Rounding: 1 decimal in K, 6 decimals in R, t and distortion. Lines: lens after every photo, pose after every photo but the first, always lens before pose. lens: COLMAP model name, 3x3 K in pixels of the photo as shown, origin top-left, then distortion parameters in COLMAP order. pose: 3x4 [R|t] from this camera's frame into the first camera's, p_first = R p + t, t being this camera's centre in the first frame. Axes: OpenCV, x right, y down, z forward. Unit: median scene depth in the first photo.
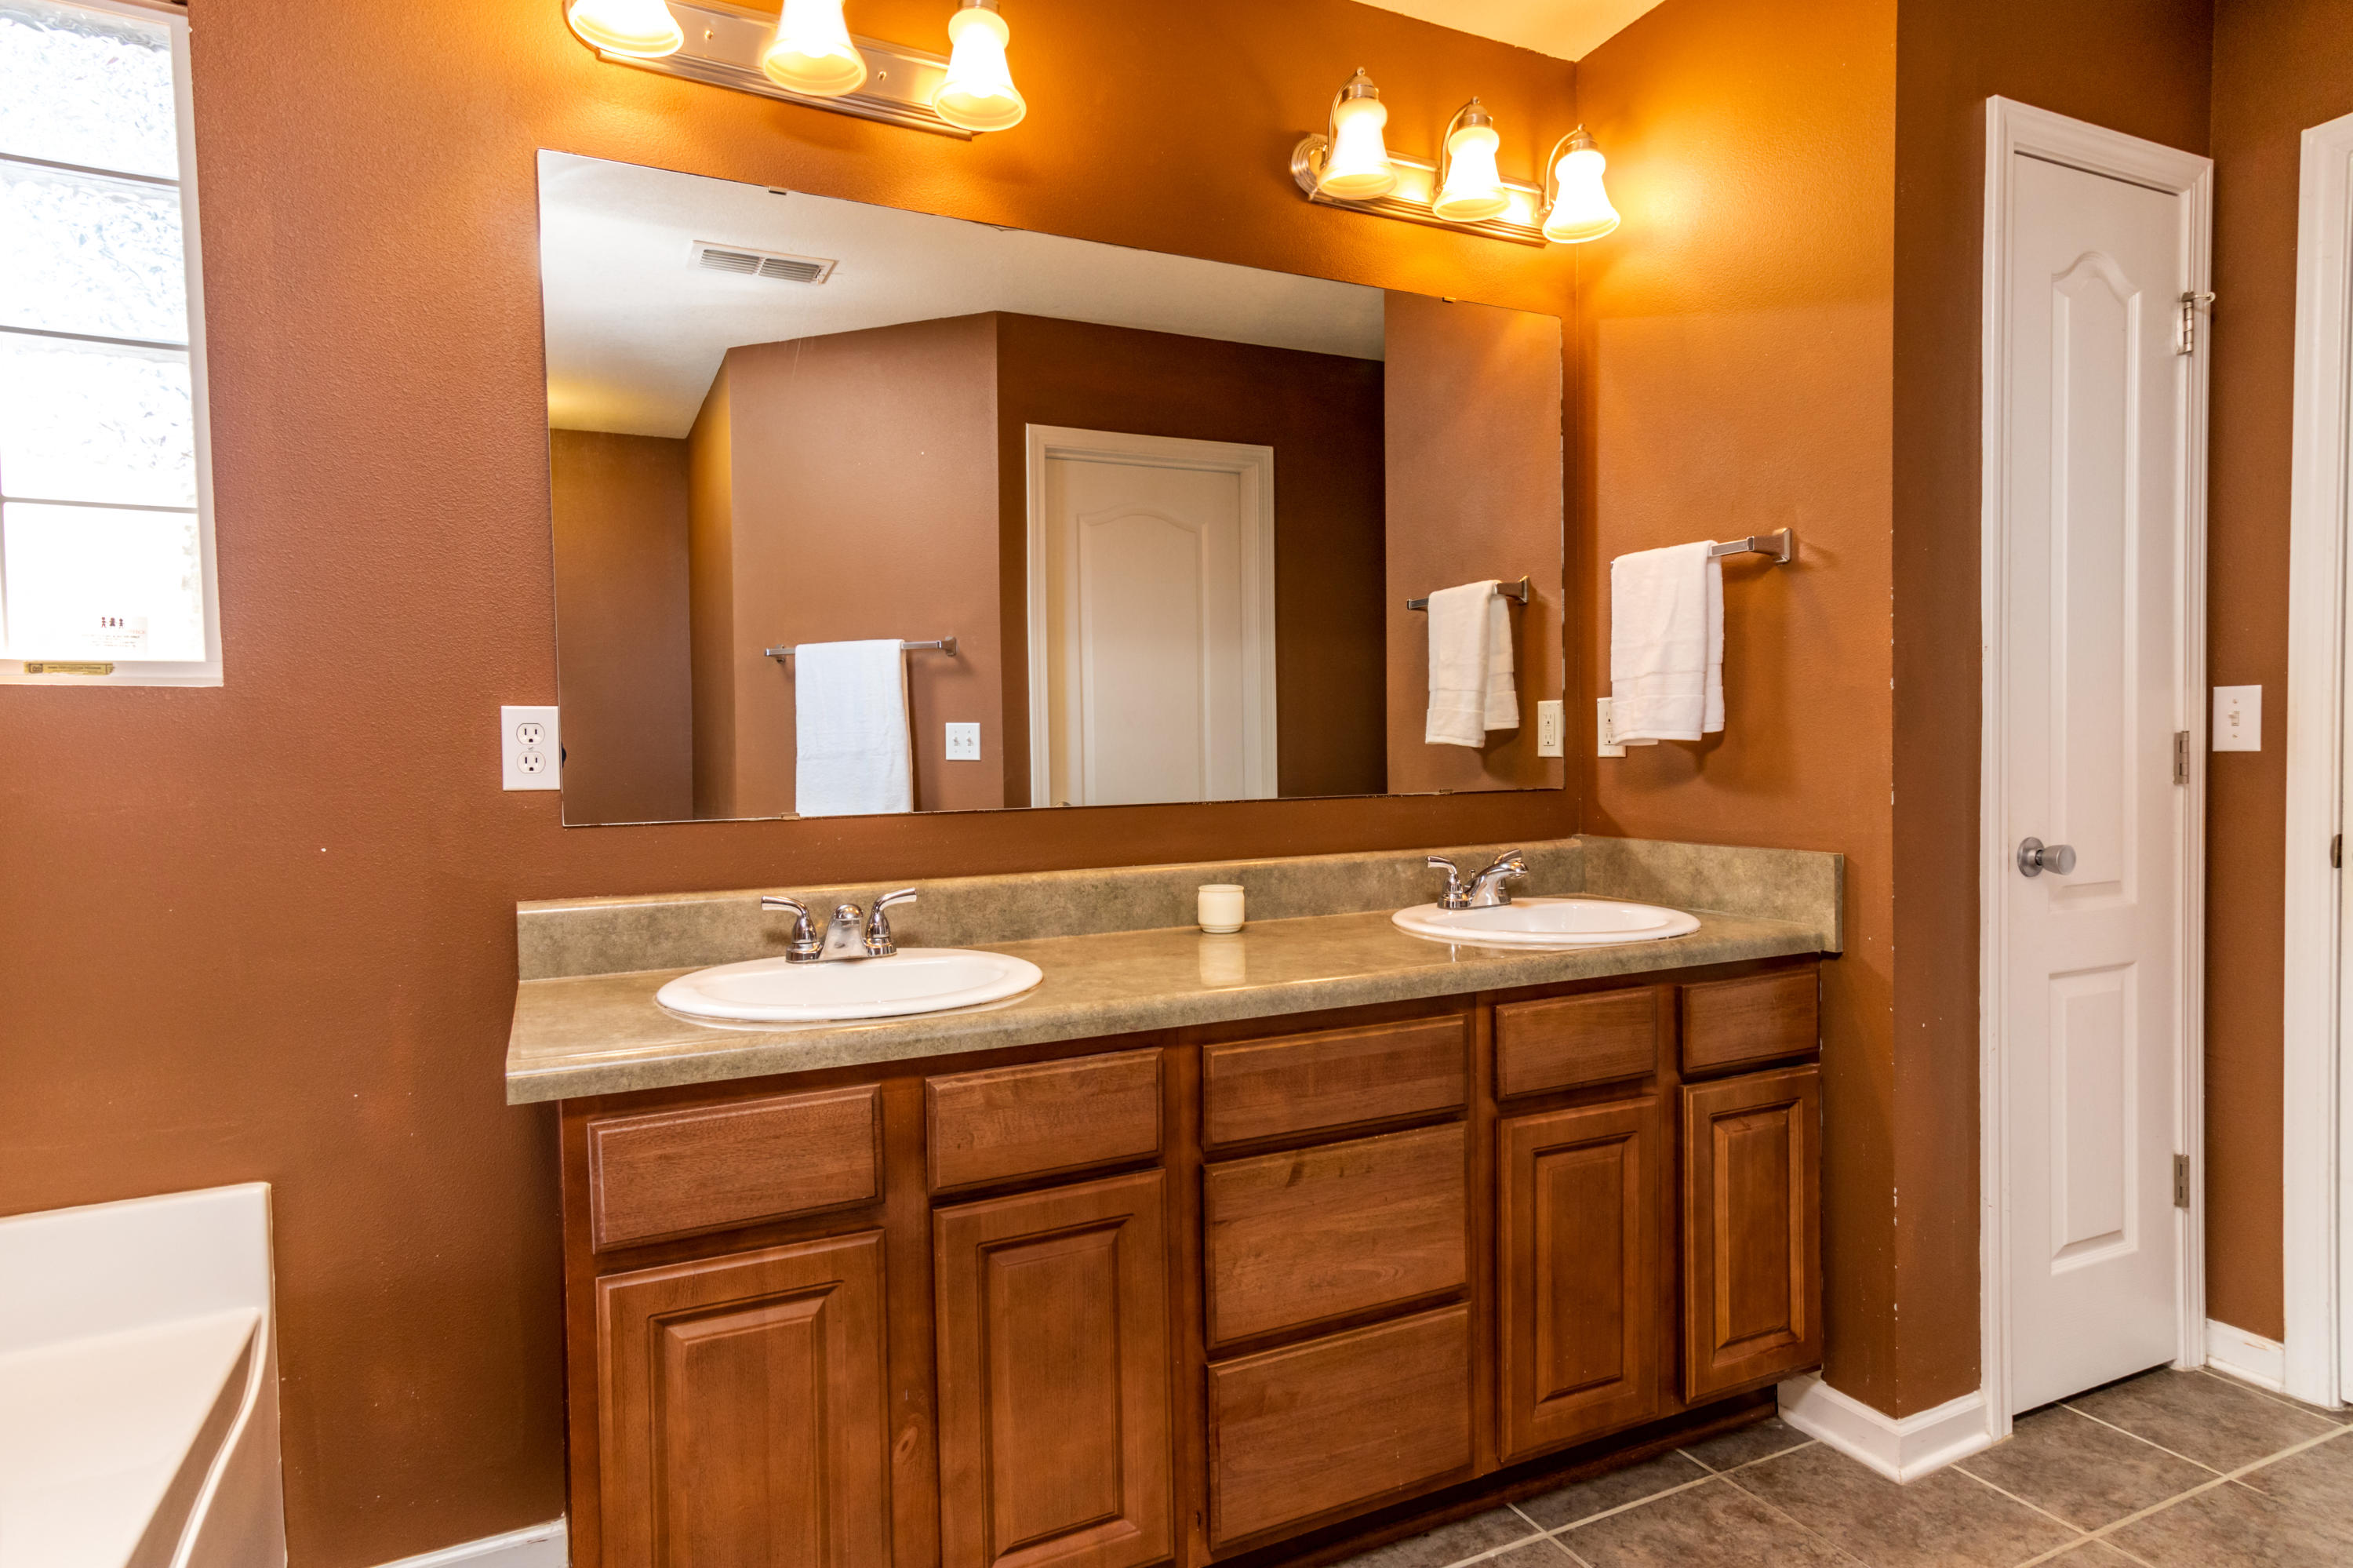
lens RADIAL K [[1267.1, 0, 1177.8], [0, 1267.1, 763.6], [0, 0, 1]] dist [-0.006932, 0.018132]
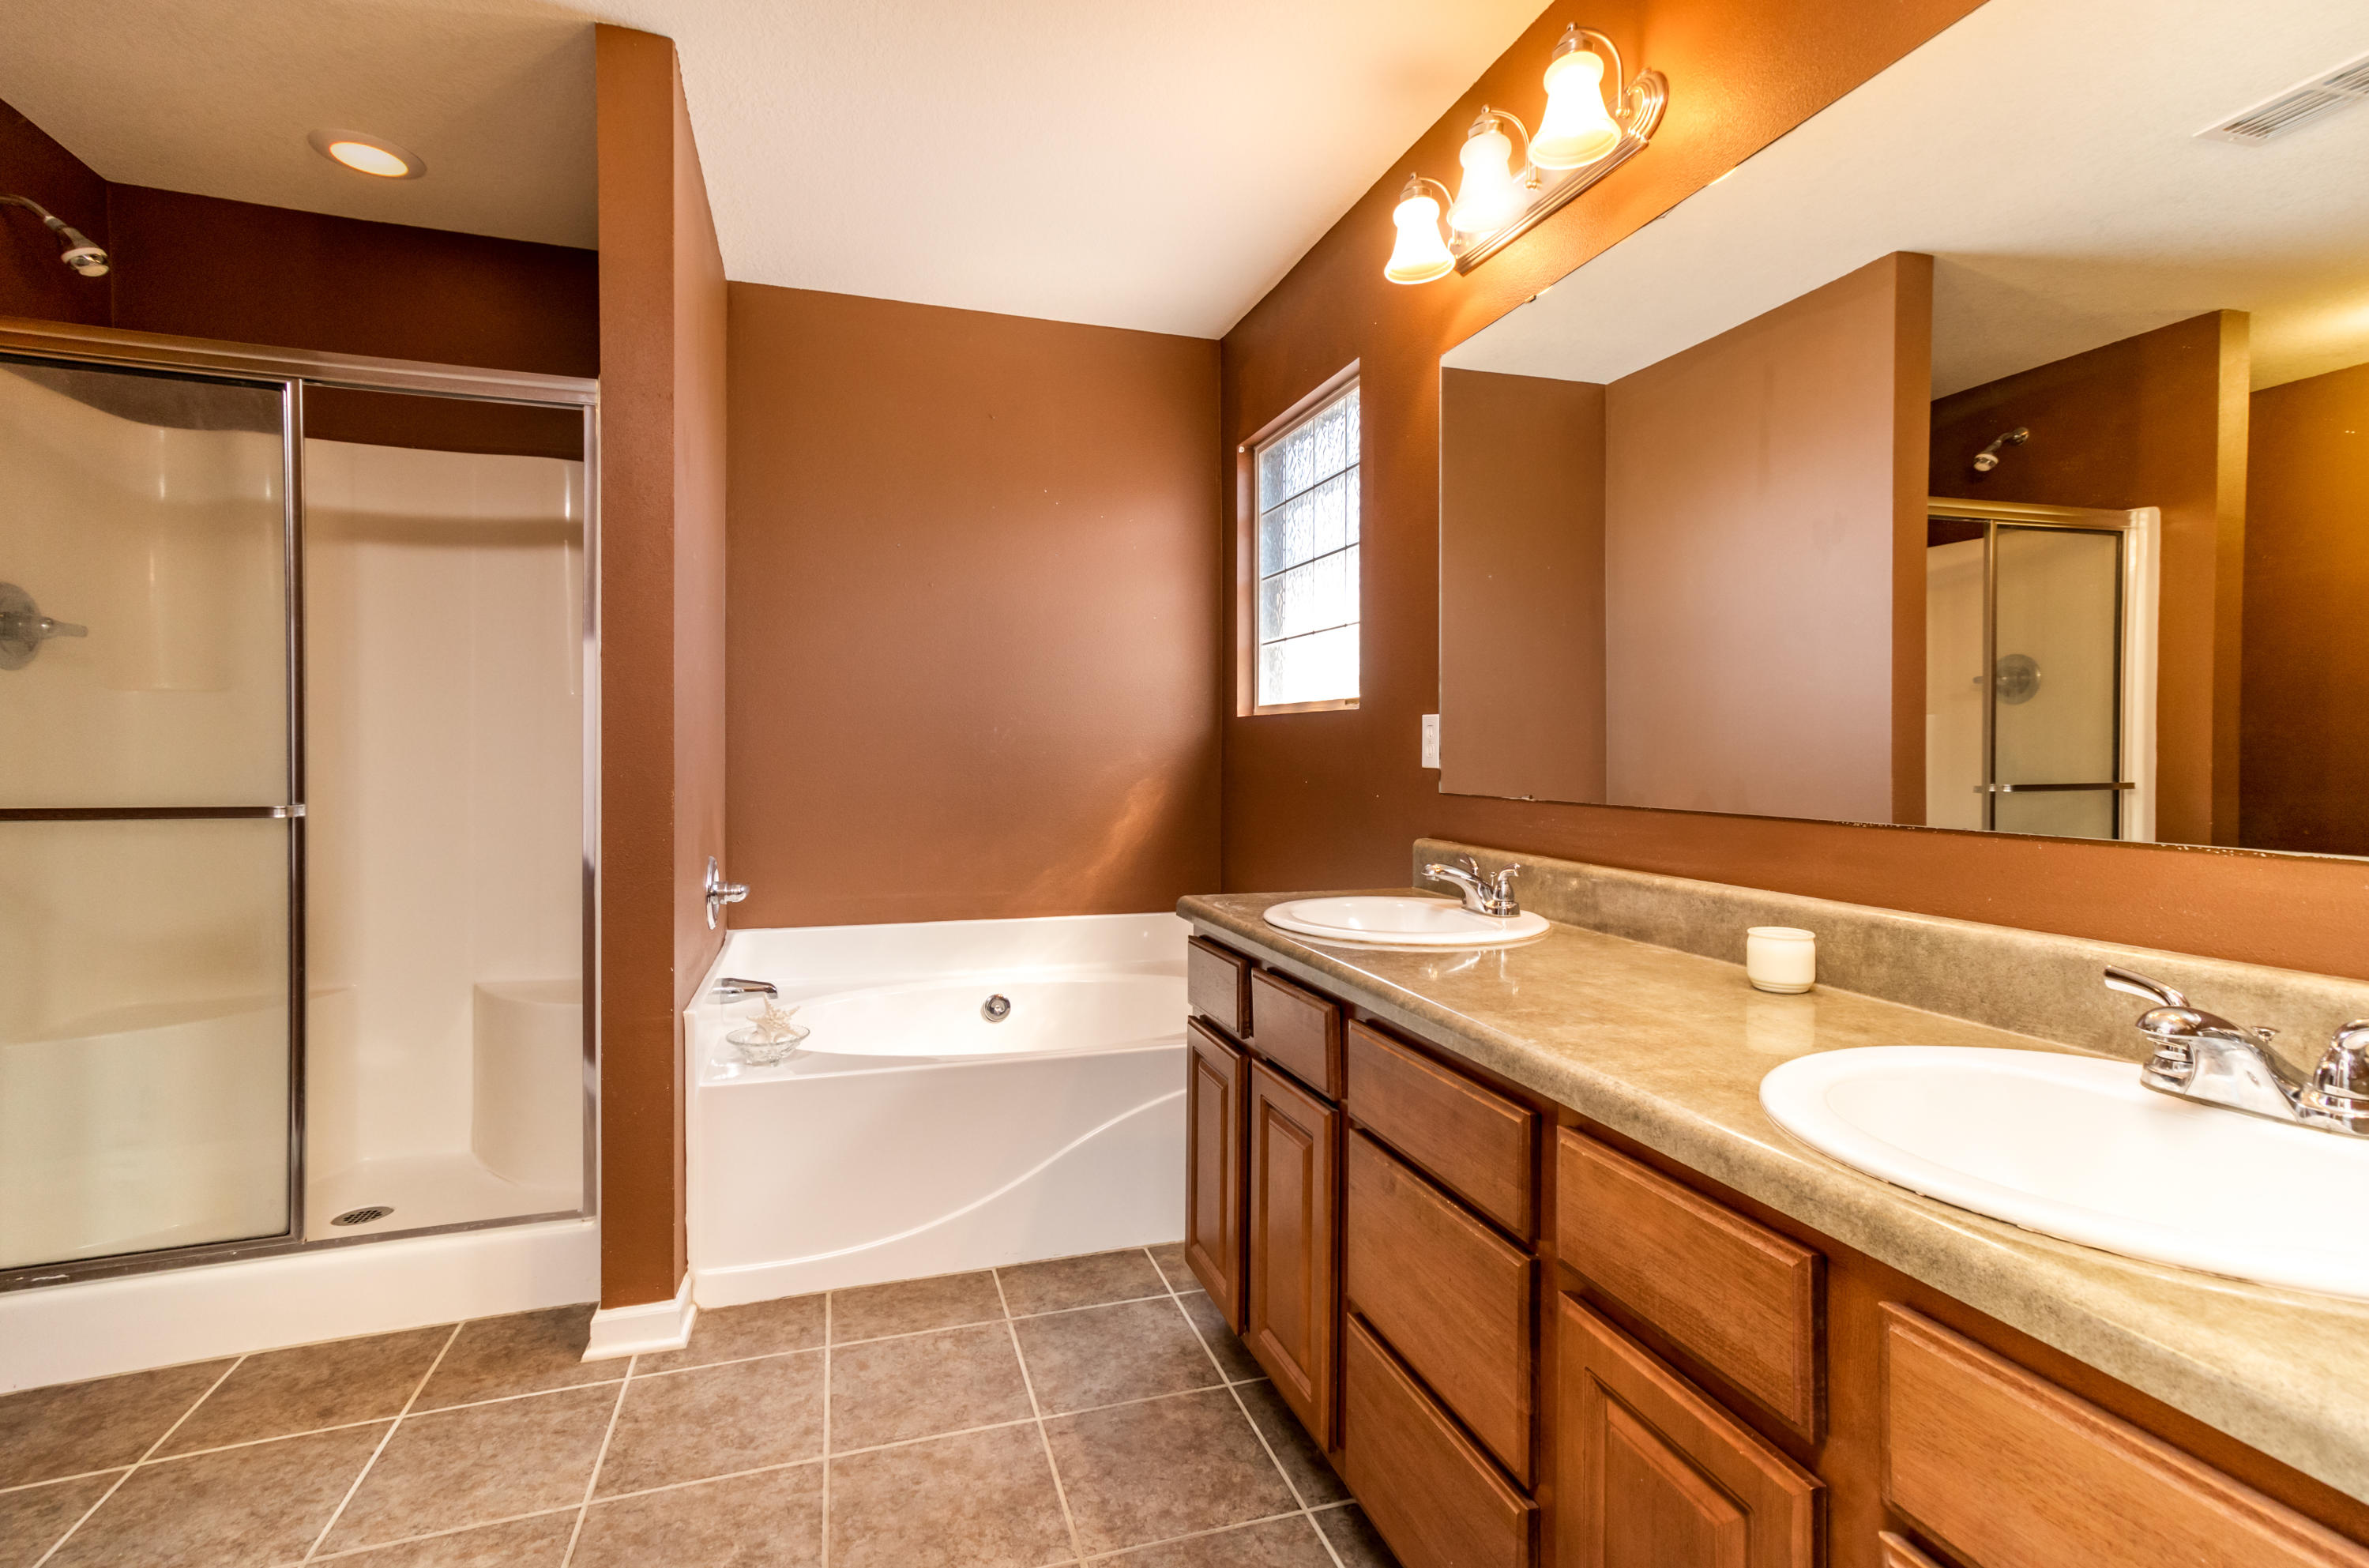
lens RADIAL K [[1104.2, 0, 1182.6], [0, 1104.2, 751.2], [0, 0, 1]] dist [-0.000808, -0.000071]
pose [[-0.141266, 0.017665, -0.989814, 0.840122], [-0.012625, 0.999727, 0.019644, -0.021506], [0.989891, 0.015271, -0.141004, 0.841192]]
